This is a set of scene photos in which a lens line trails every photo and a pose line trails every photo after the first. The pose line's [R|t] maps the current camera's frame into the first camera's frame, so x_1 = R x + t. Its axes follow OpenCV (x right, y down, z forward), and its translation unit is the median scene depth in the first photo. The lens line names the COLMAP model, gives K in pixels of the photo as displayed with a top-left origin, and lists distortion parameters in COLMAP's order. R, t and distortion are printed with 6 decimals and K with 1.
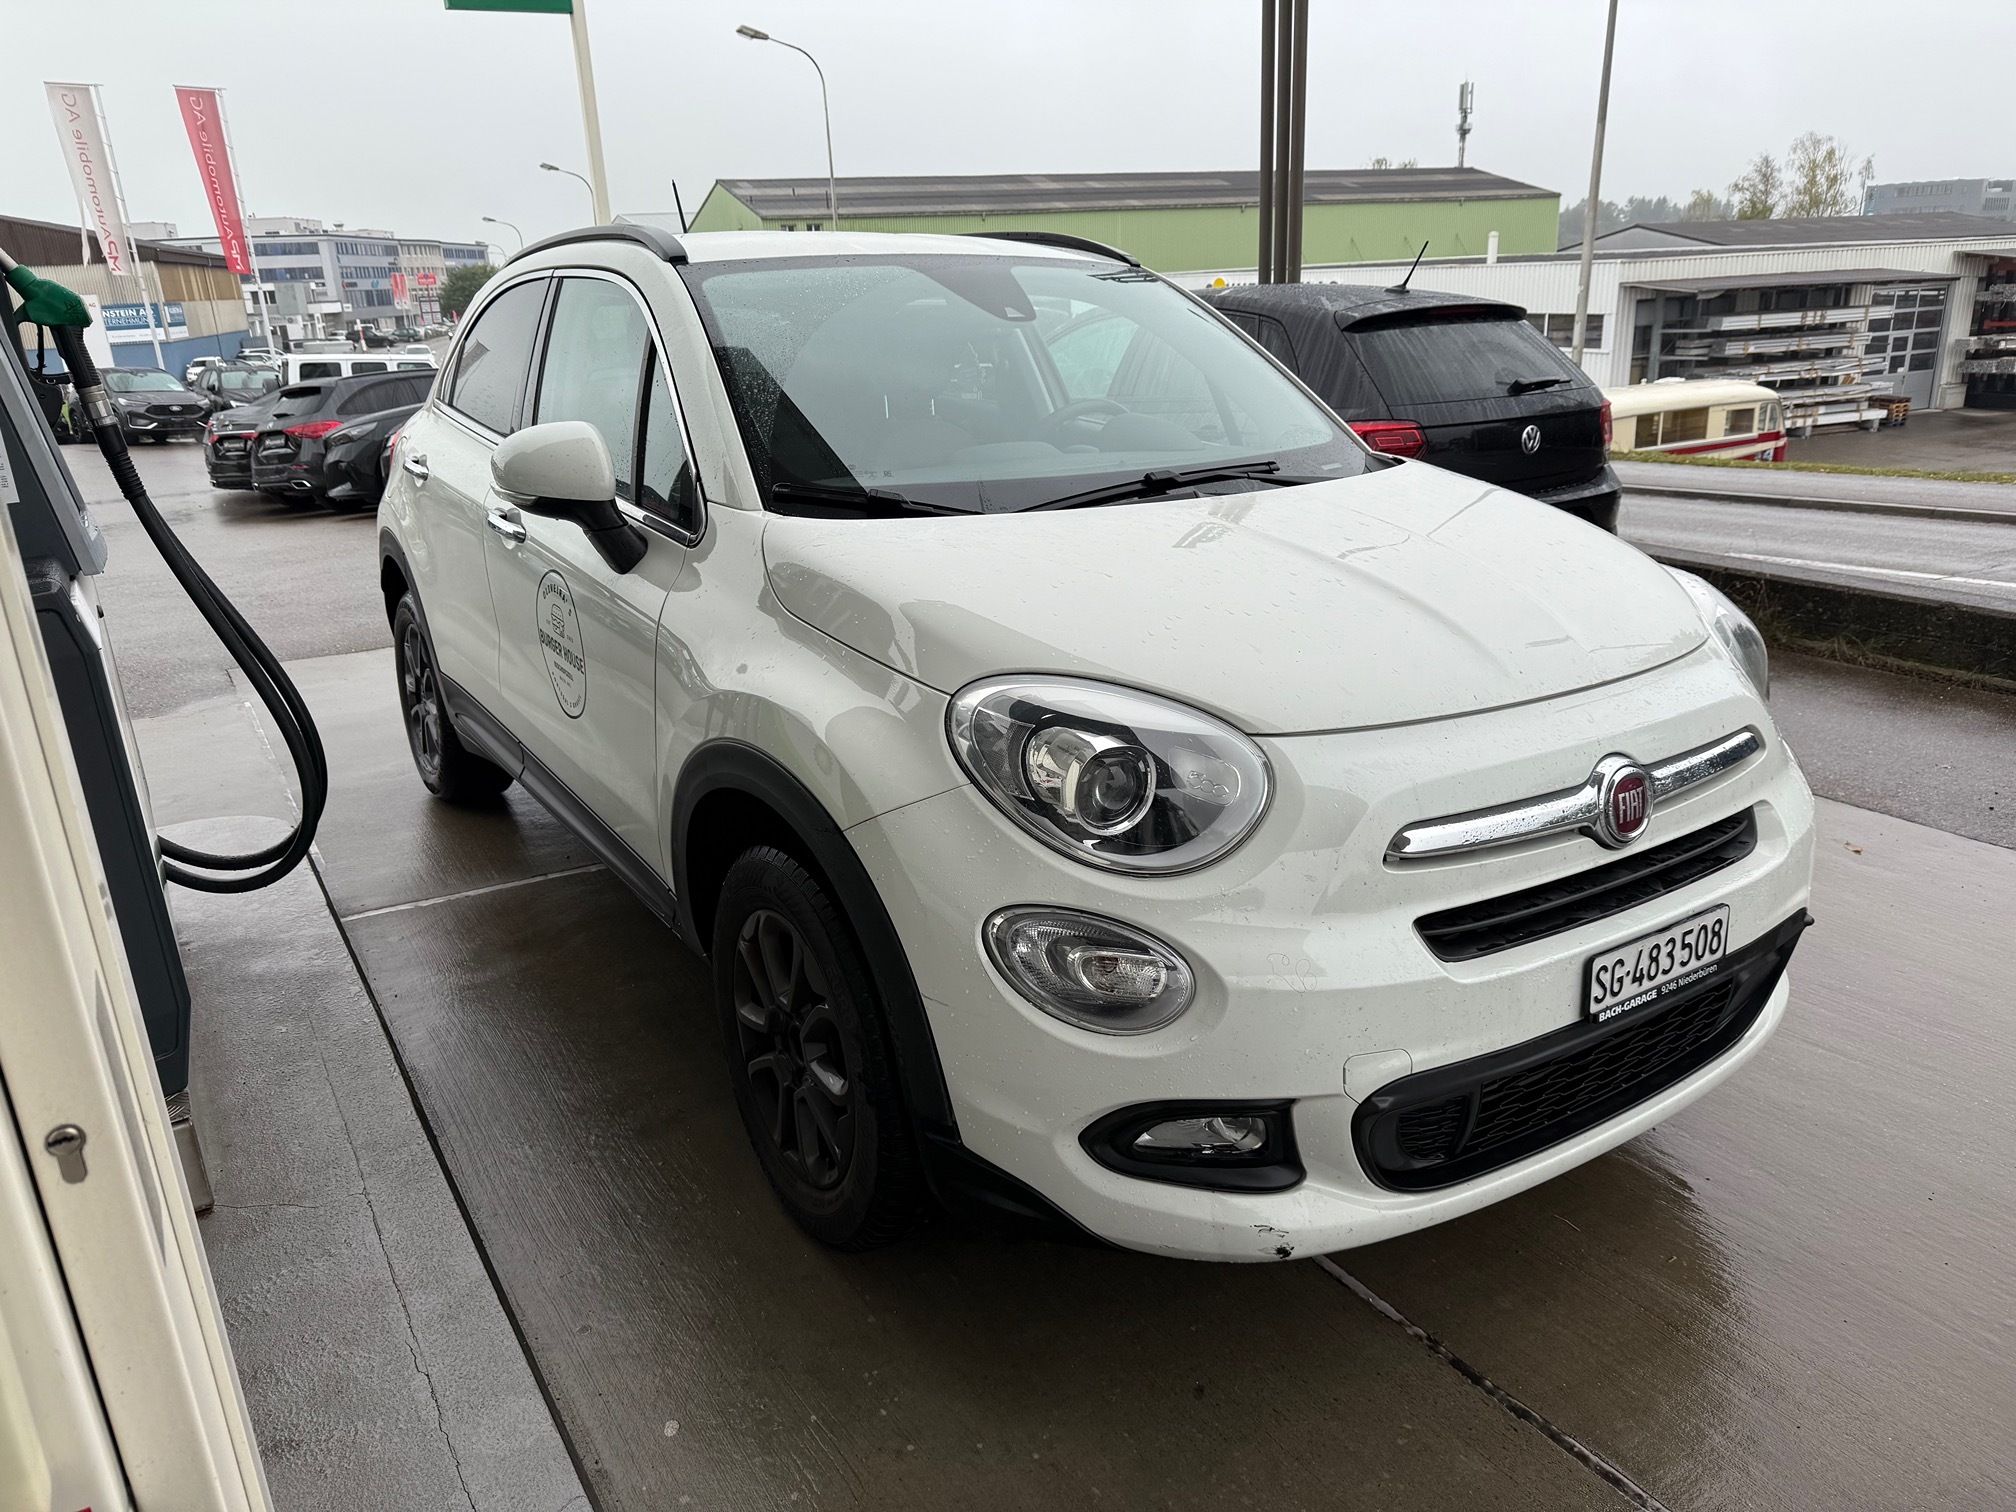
lens RADIAL K [[1431.8, 0, 988.0], [0, 1431.8, 753.3], [0, 0, 1]] dist [0.049360, -0.071790]
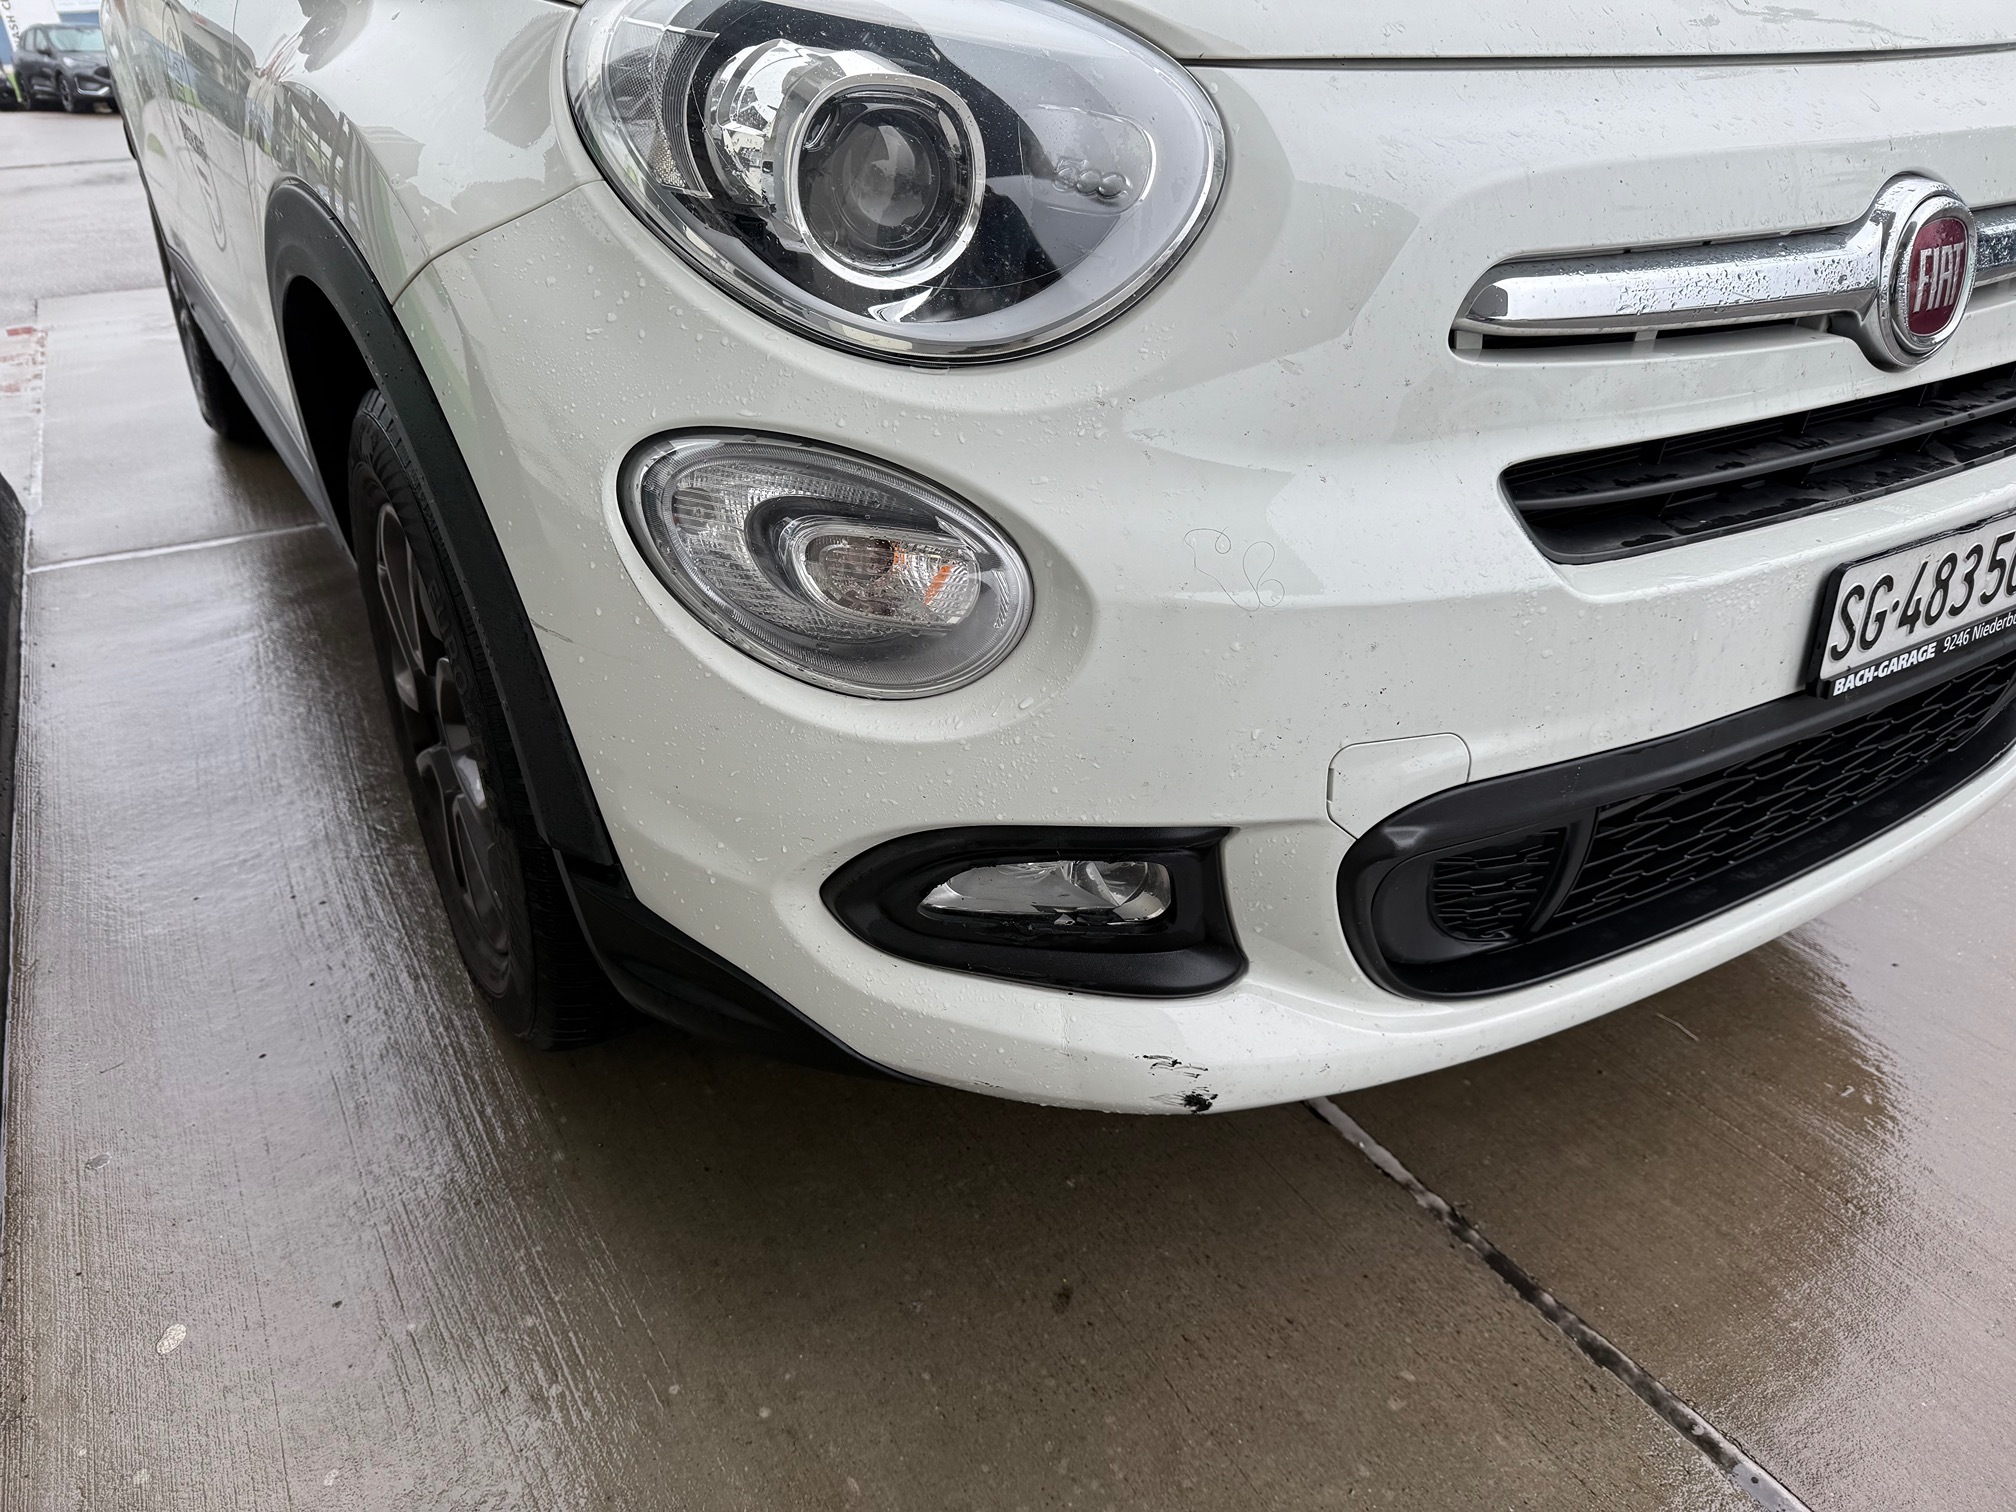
lens RADIAL K [[1431.8, 0, 1004.0], [0, 1431.8, 759.2], [0, 0, 1]] dist [0.049360, -0.071790]
pose [[0.999674, 0.022549, -0.011992, 0.132831], [-0.019952, 0.982636, 0.184467, 0.119699], [0.015943, -0.184168, 0.982765, 0.483999]]
